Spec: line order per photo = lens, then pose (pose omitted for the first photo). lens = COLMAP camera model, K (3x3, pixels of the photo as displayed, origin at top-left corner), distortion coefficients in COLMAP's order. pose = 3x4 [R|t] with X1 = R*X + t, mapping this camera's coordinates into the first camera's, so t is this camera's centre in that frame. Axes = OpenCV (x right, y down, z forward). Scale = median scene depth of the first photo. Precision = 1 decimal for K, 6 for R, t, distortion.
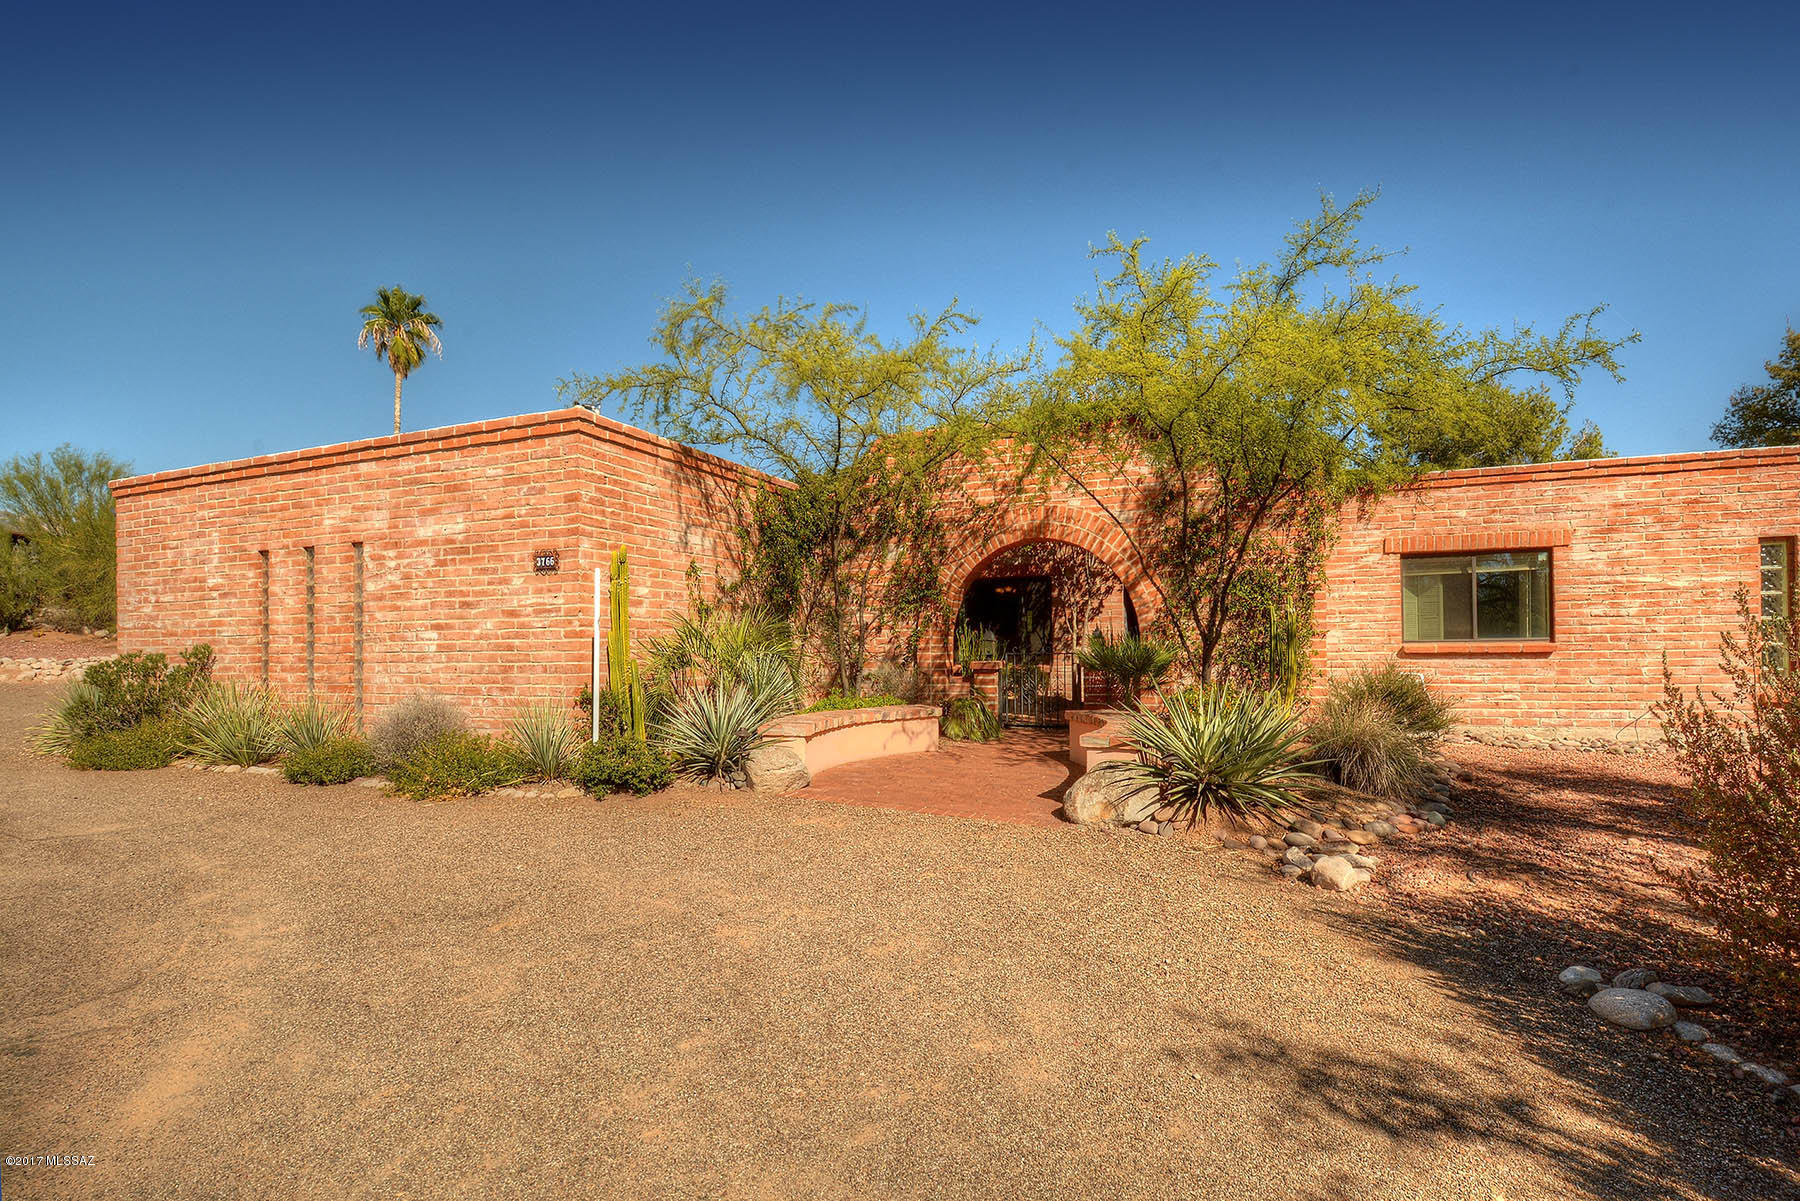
lens RADIAL K [[800.5, 0, 897.7], [0, 800.5, 613.6], [0, 0, 1]] dist [-0.012674, -0.000729]
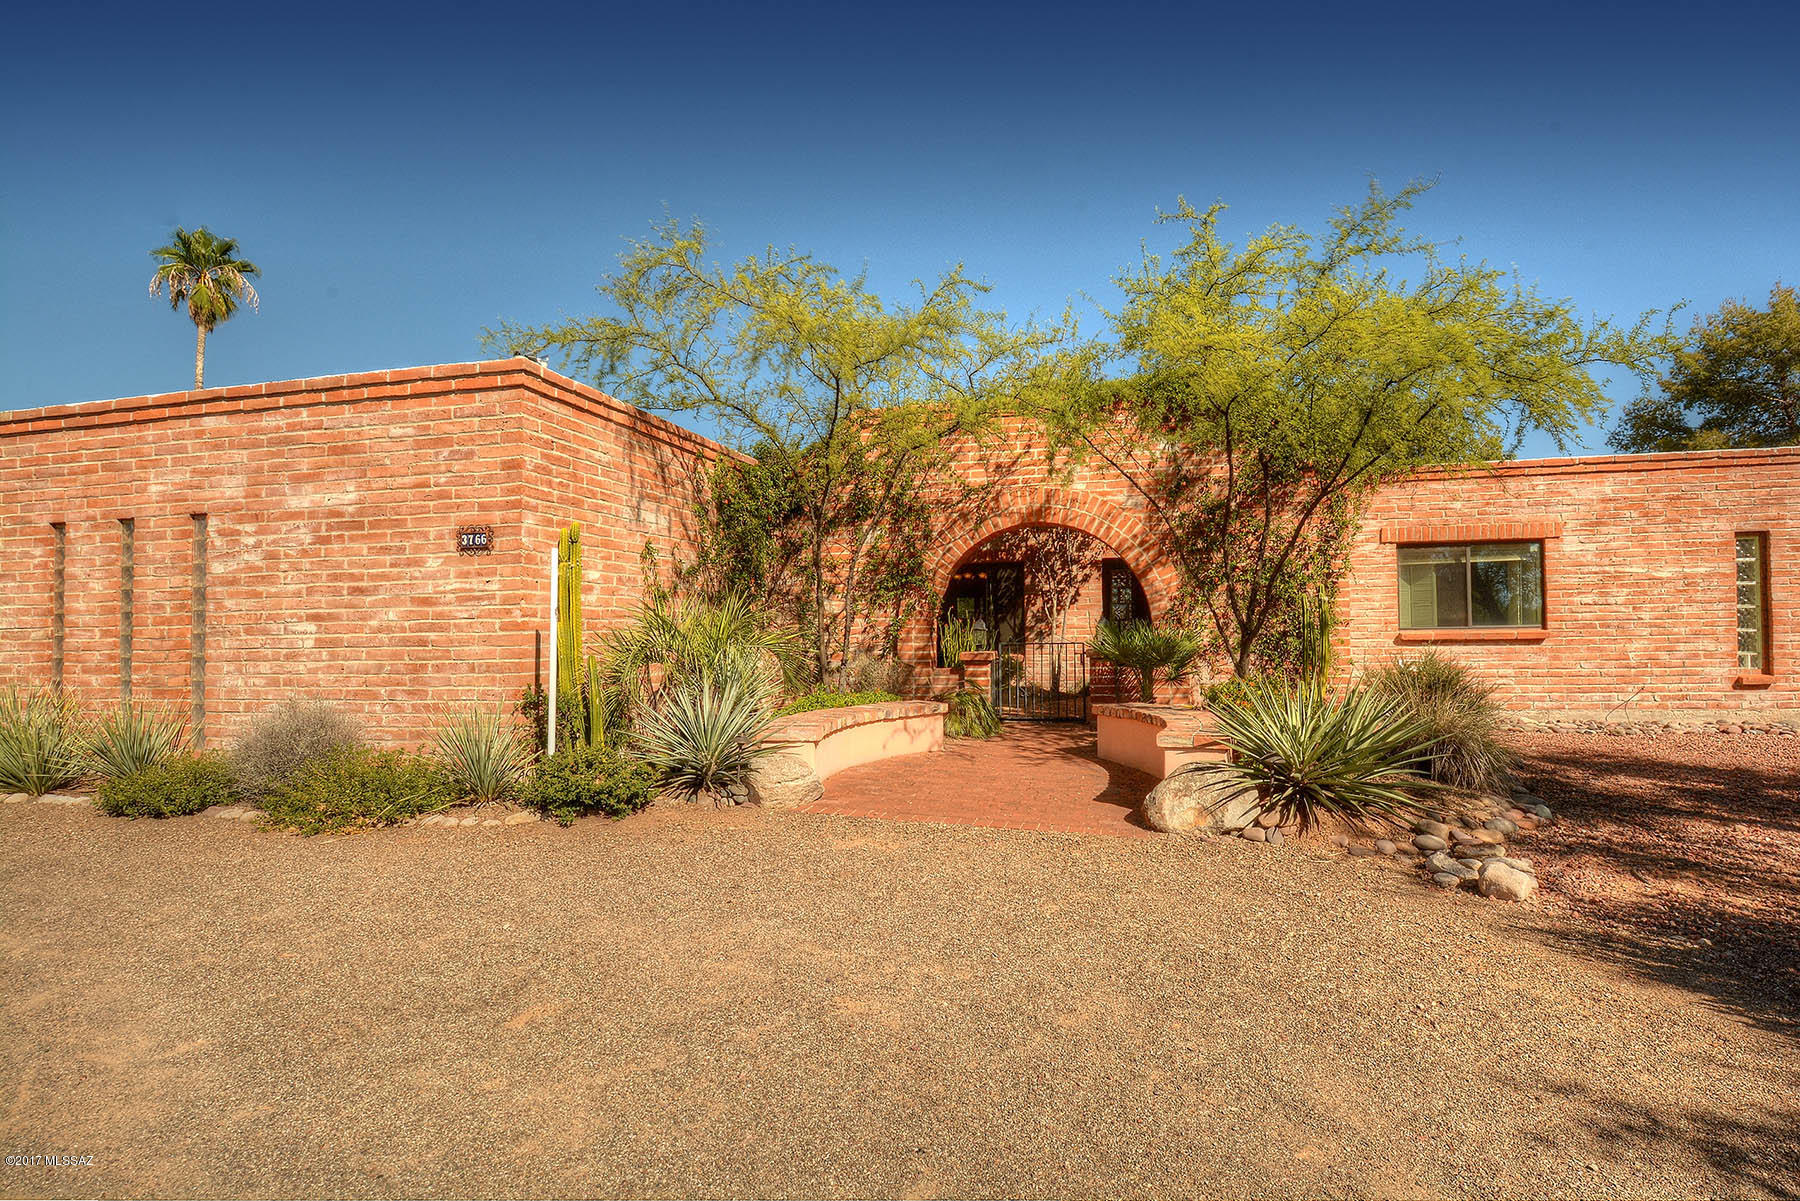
lens RADIAL K [[786.8, 0, 903.0], [0, 786.8, 588.8], [0, 0, 1]] dist [-0.009641, -0.002499]
pose [[0.982923, 0.002817, 0.183997, -0.174537], [-0.000262, 0.999903, -0.013905, -0.002449], [-0.184019, 0.013620, 0.982828, 0.124286]]
